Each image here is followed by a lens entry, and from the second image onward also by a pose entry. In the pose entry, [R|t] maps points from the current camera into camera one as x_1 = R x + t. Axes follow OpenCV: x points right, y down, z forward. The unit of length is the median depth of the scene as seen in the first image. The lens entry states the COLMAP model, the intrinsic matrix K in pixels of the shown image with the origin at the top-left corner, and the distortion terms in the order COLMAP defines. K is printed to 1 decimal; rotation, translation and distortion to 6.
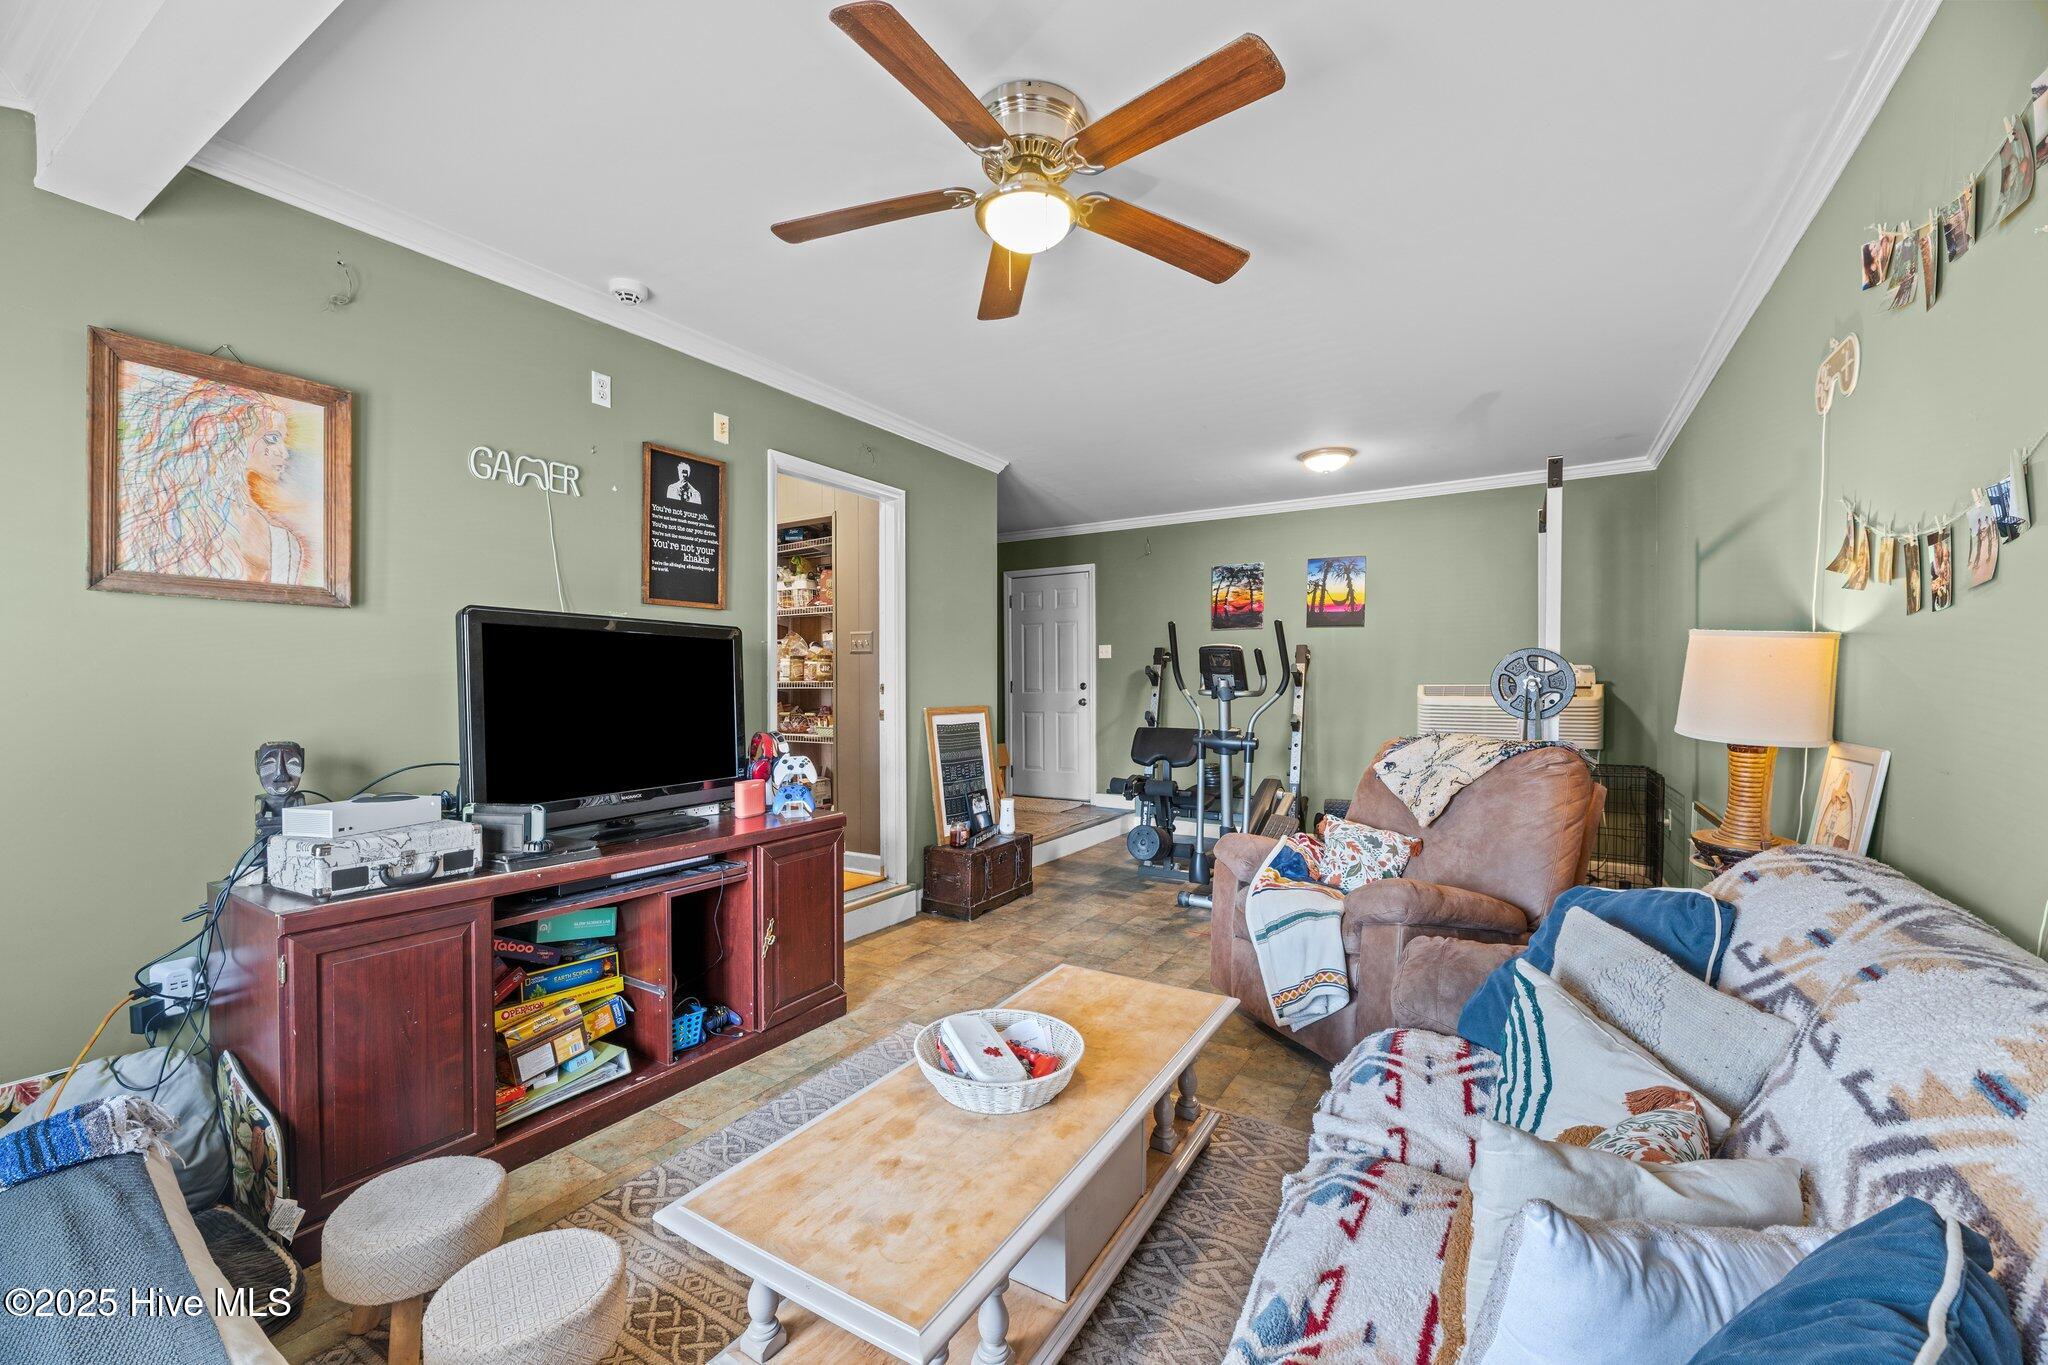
lens RADIAL K [[822.9, 0, 1026.2], [0, 822.9, 697.3], [0, 0, 1]] dist [0.000254, 0.000025]
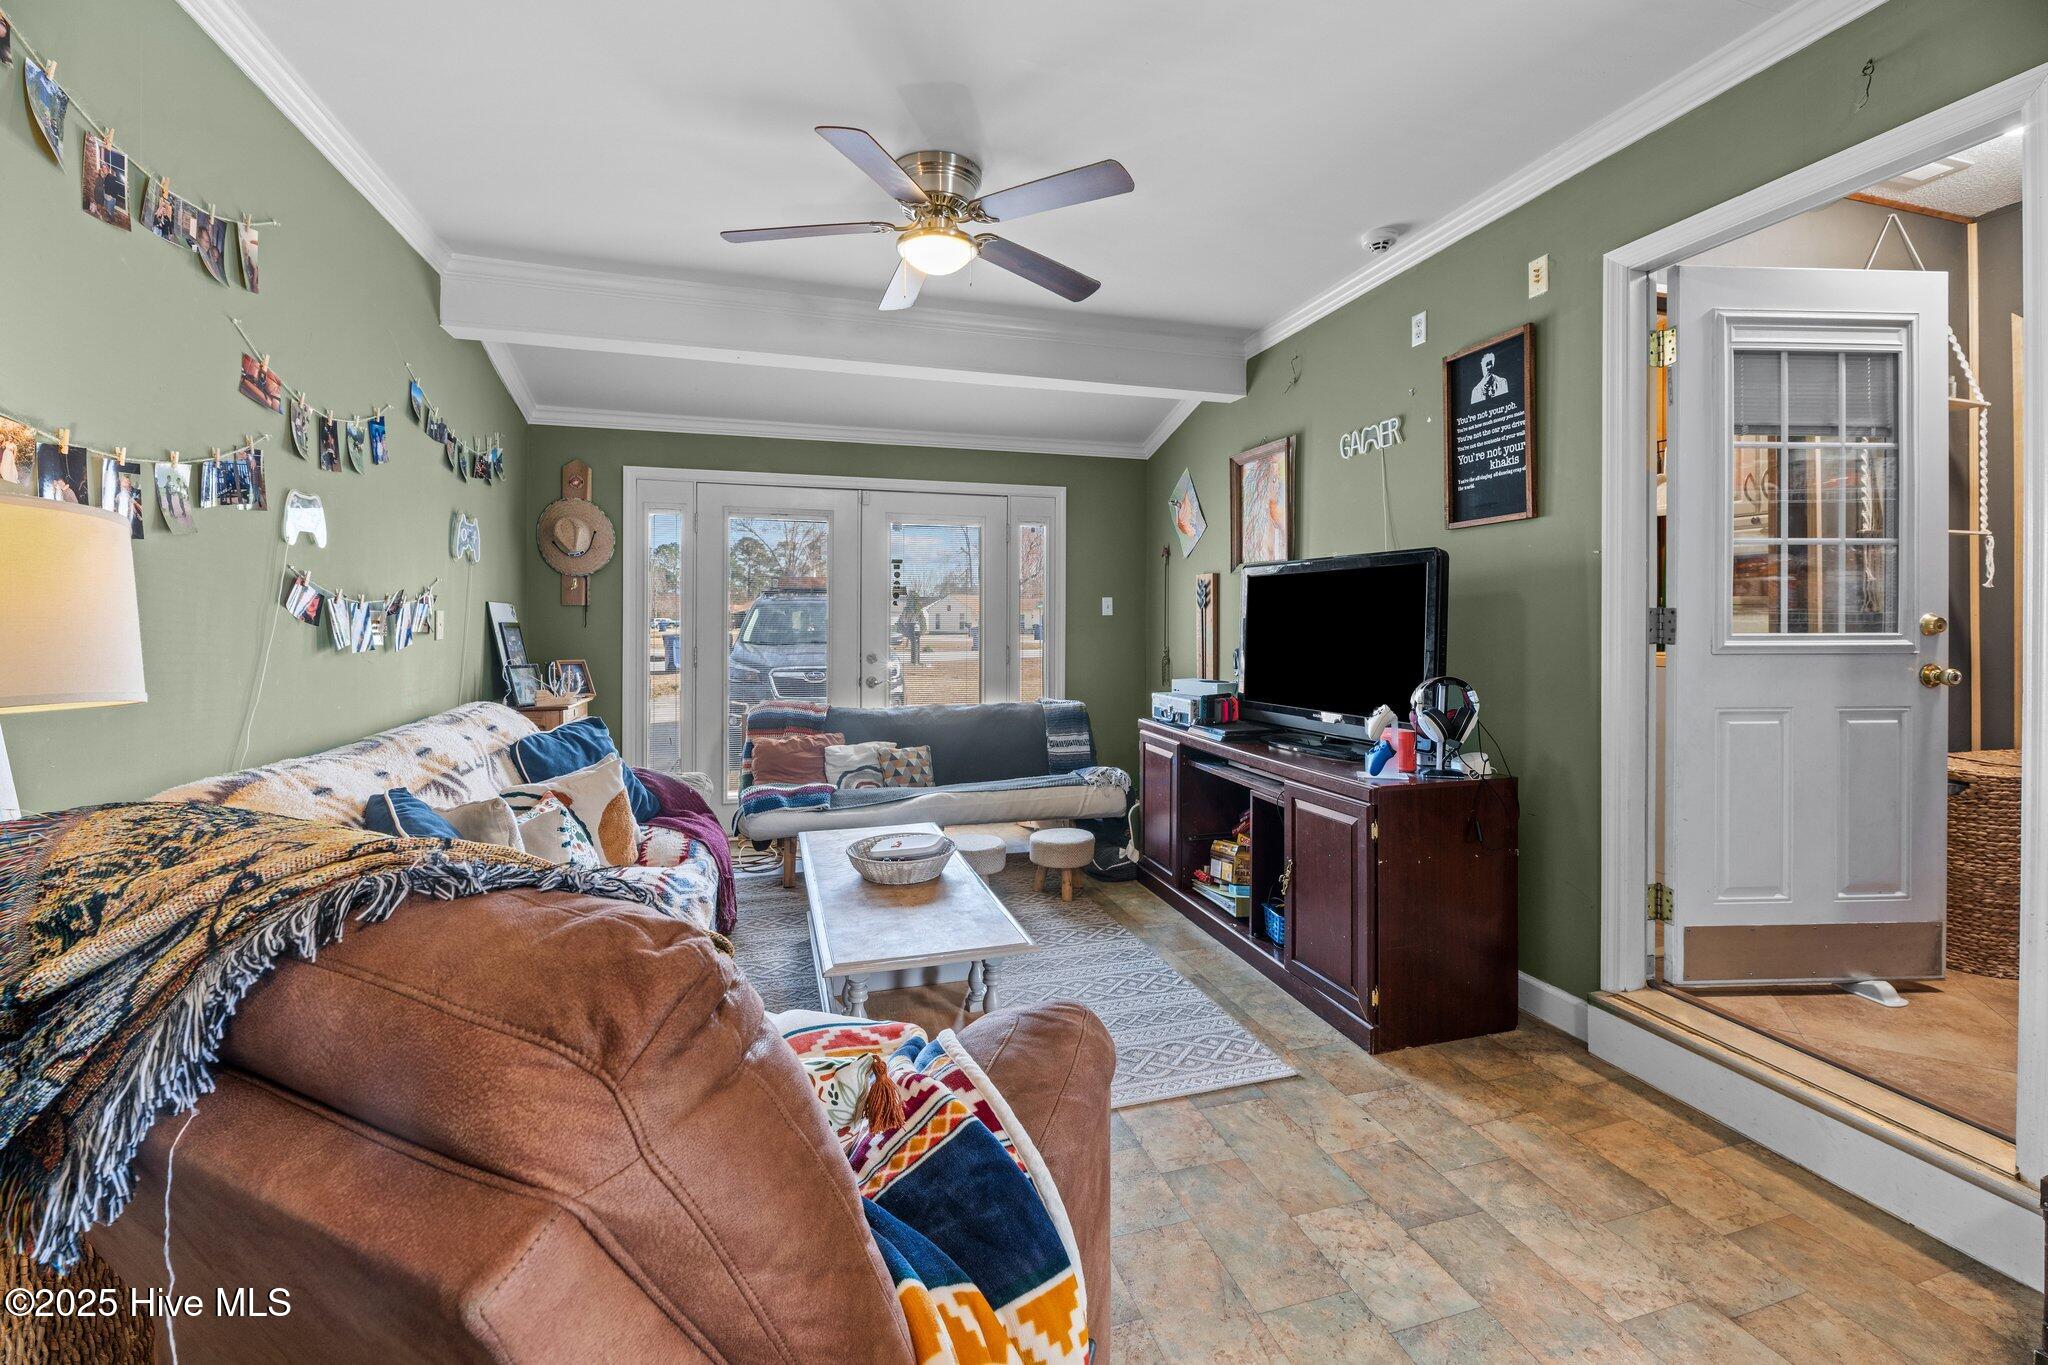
lens RADIAL K [[840.3, 0, 1015.1], [0, 840.3, 639.0], [0, 0, 1]] dist [-0.001197, -0.005000]
pose [[-0.675290, 0.011492, -0.737463, 0.561372], [-0.020050, 0.999223, 0.033931, -0.012884], [0.737280, 0.037699, -0.674535, 1.265399]]
